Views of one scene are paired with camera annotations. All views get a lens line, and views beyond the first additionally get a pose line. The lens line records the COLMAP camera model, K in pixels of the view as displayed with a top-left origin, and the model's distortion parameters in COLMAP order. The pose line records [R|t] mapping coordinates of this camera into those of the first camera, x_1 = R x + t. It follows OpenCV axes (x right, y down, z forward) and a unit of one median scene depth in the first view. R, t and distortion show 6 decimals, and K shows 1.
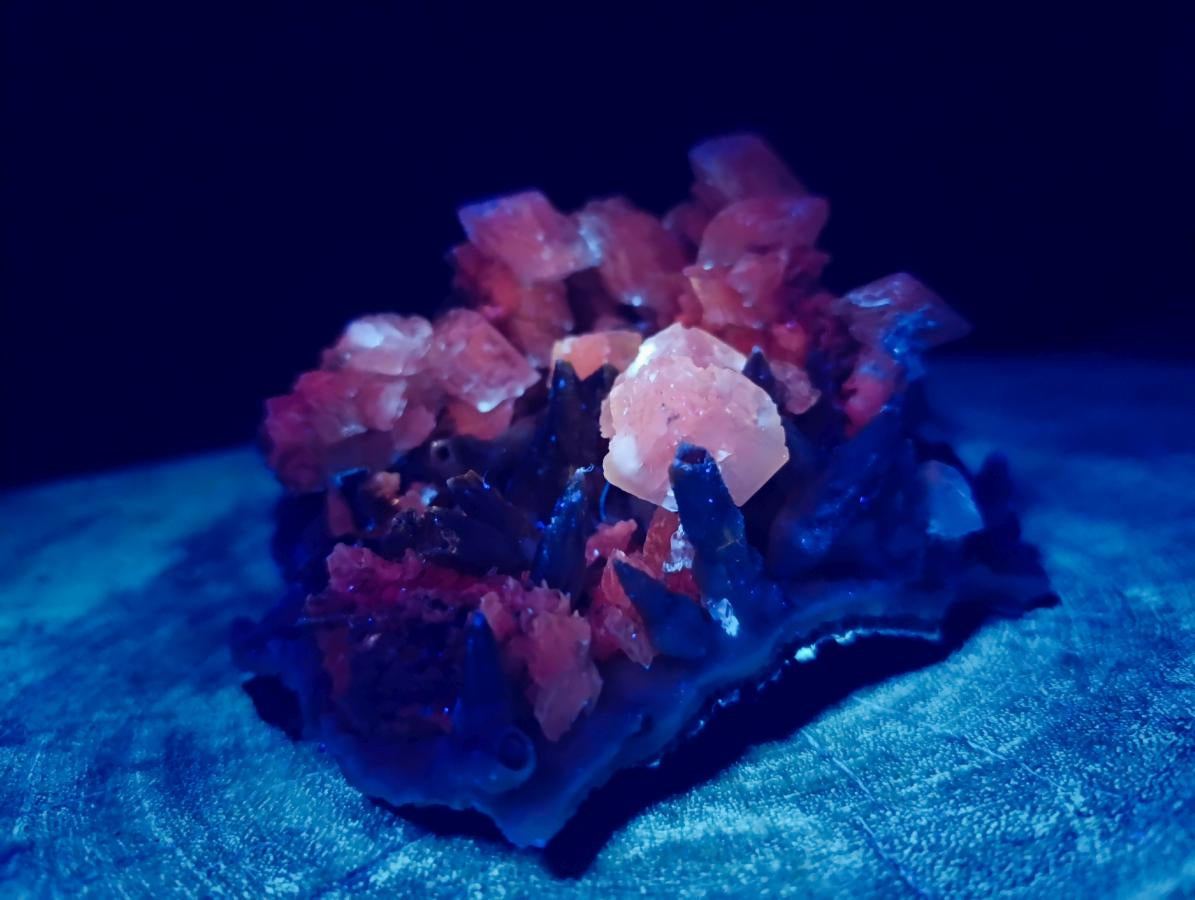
lens RADIAL K [[856.4, 0, 597.5], [0, 856.4, 450.0], [0, 0, 1]] dist [-0.009153, -0.003141]
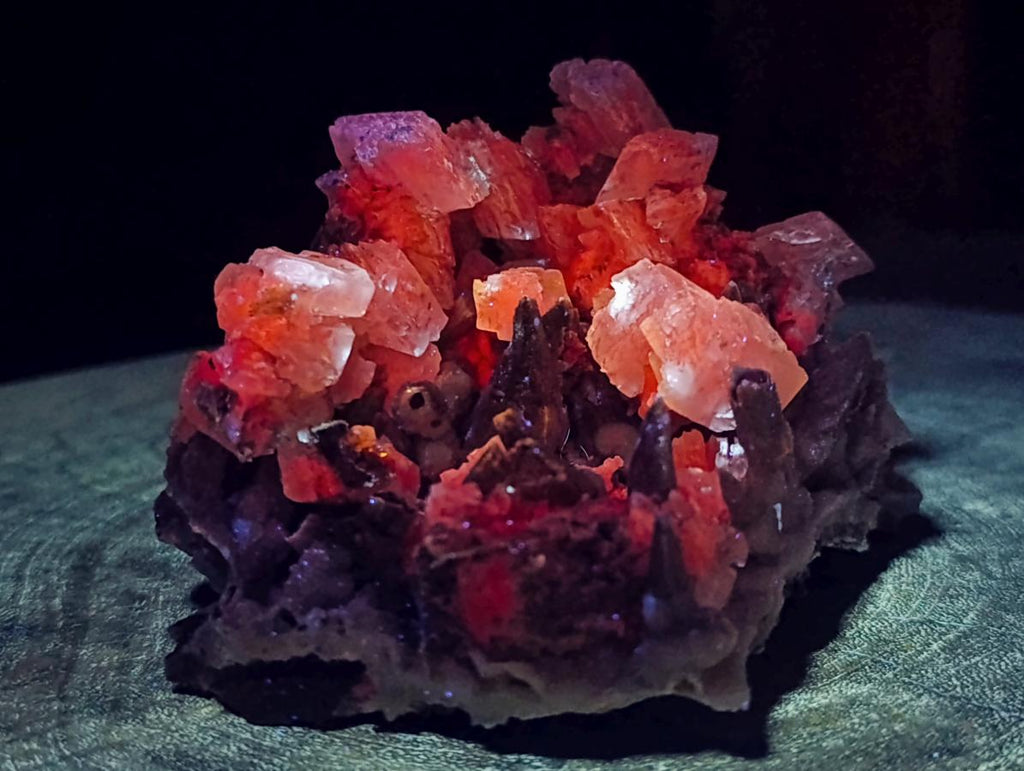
lens RADIAL K [[1429.3, 0, 512.0], [0, 1429.3, 385.5], [0, 0, 1]] dist [0.157406, -0.047135]
pose [[0.885289, -0.040938, 0.463235, -0.820470], [0.068172, 0.996781, -0.042193, 0.060443], [-0.460017, 0.068933, 0.885231, -0.412579]]
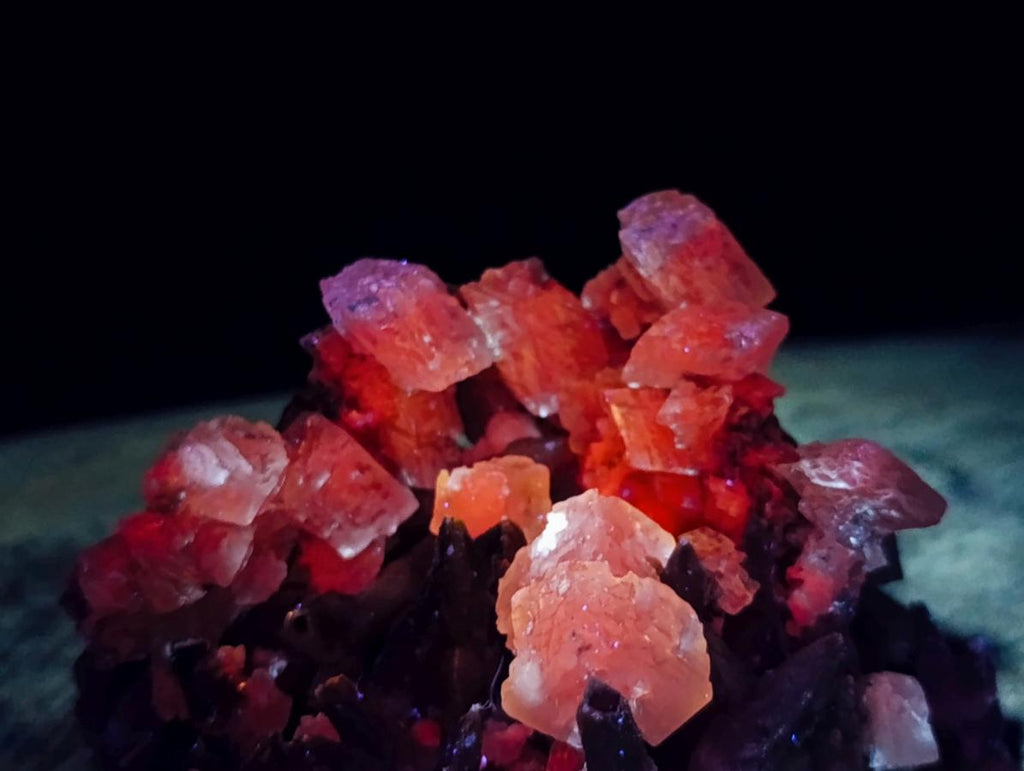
lens RADIAL K [[1401.2, 0, 512.0], [0, 1401.2, 385.5], [0, 0, 1]] dist [0.255083, -2.132444]
pose [[0.997977, 0.044285, 0.045626, -0.051710], [-0.045974, 0.998269, 0.036670, -0.290440], [-0.043923, -0.038693, 0.998285, -0.351650]]
